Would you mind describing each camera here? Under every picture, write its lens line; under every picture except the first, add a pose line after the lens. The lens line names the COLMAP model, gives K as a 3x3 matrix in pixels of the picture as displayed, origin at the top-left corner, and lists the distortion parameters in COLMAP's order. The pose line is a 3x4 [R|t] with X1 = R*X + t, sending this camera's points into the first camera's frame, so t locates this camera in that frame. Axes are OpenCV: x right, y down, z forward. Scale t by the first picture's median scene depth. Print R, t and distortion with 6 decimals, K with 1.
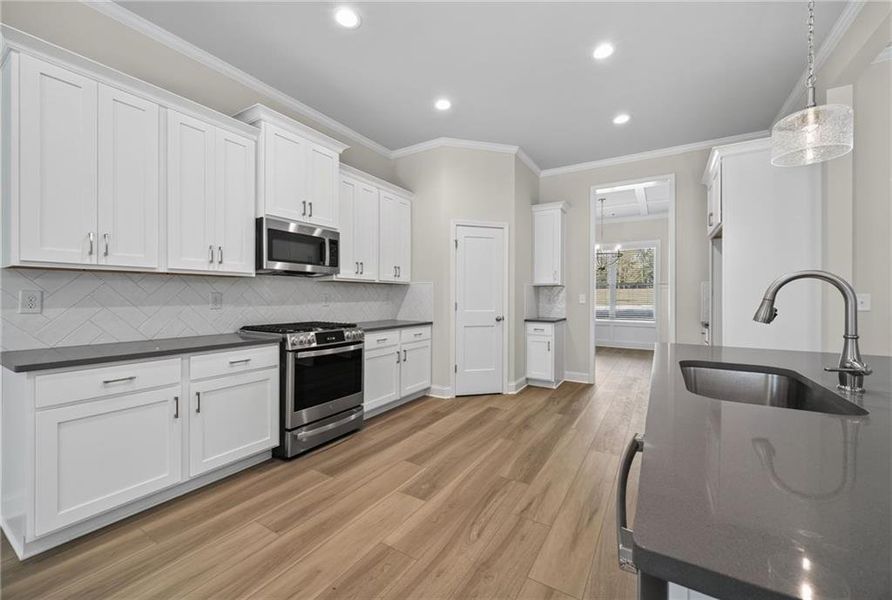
lens RADIAL K [[354.7, 0, 444.9], [0, 354.7, 298.1], [0, 0, 1]] dist [-0.002292, -0.000008]
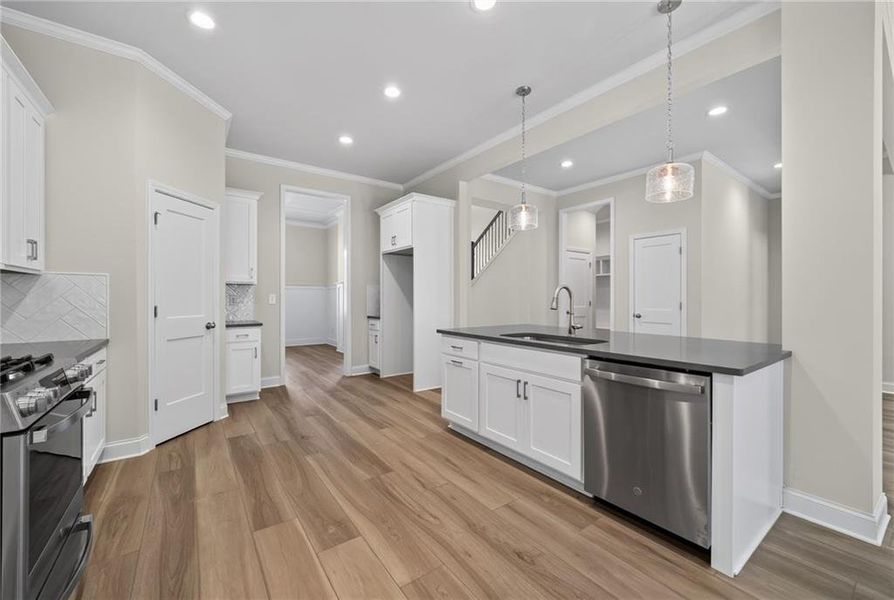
lens RADIAL K [[357.9, 0, 444.1], [0, 357.9, 300.7], [0, 0, 1]] dist [-0.001934, -0.000283]
pose [[0.387418, -0.011816, 0.921828, -0.566904], [0.006363, 0.999928, 0.010143, -0.000901], [-0.921882, 0.001936, 0.387465, 0.354864]]
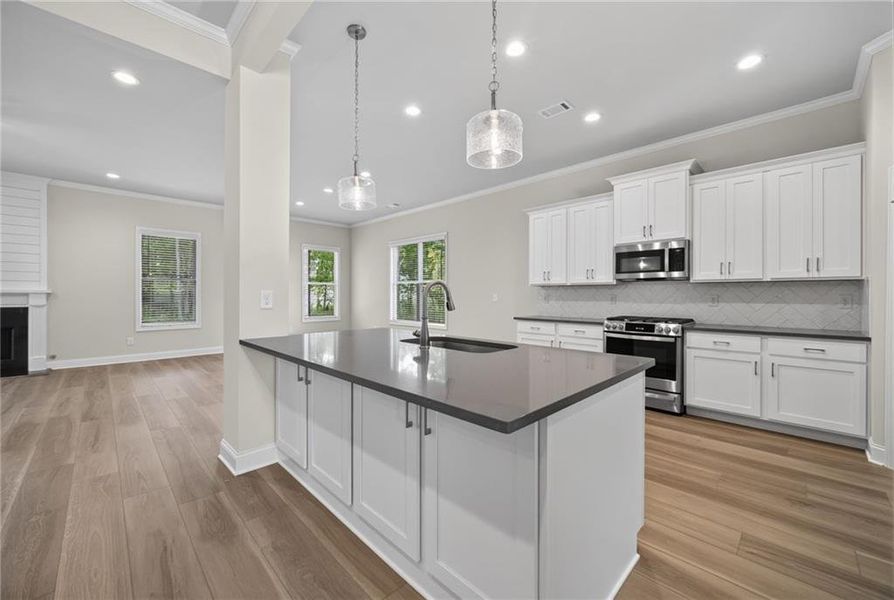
lens RADIAL K [[351.7, 0, 443.8], [0, 351.7, 296.5], [0, 0, 1]] dist [-0.002625, -0.000302]
pose [[-0.239978, -0.000292, -0.970778, 1.156102], [-0.009141, 0.999956, 0.001959, -0.001395], [0.970735, 0.009344, -0.239970, 0.622024]]
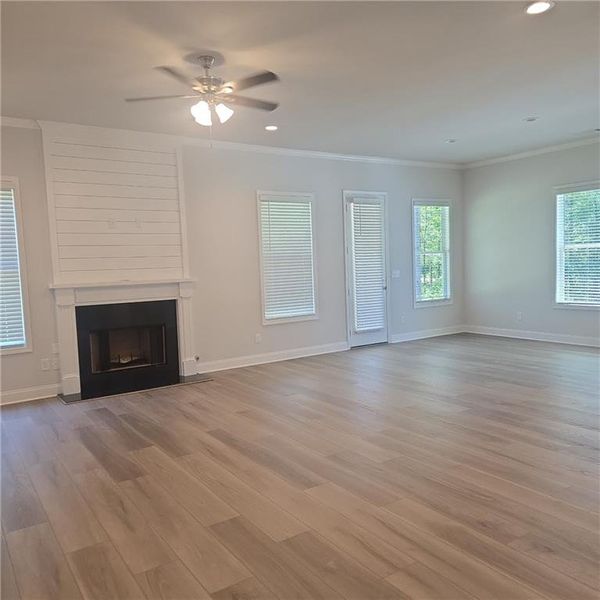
lens RADIAL K [[532.3, 0, 293.6], [0, 532.3, 301.8], [0, 0, 1]] dist [0.052982, -0.010476]
pose [[-0.424197, 0.078867, -0.902129, 1.802741], [0.031004, 0.996881, 0.072572, -0.066668], [0.905039, 0.002815, -0.425319, -0.563295]]
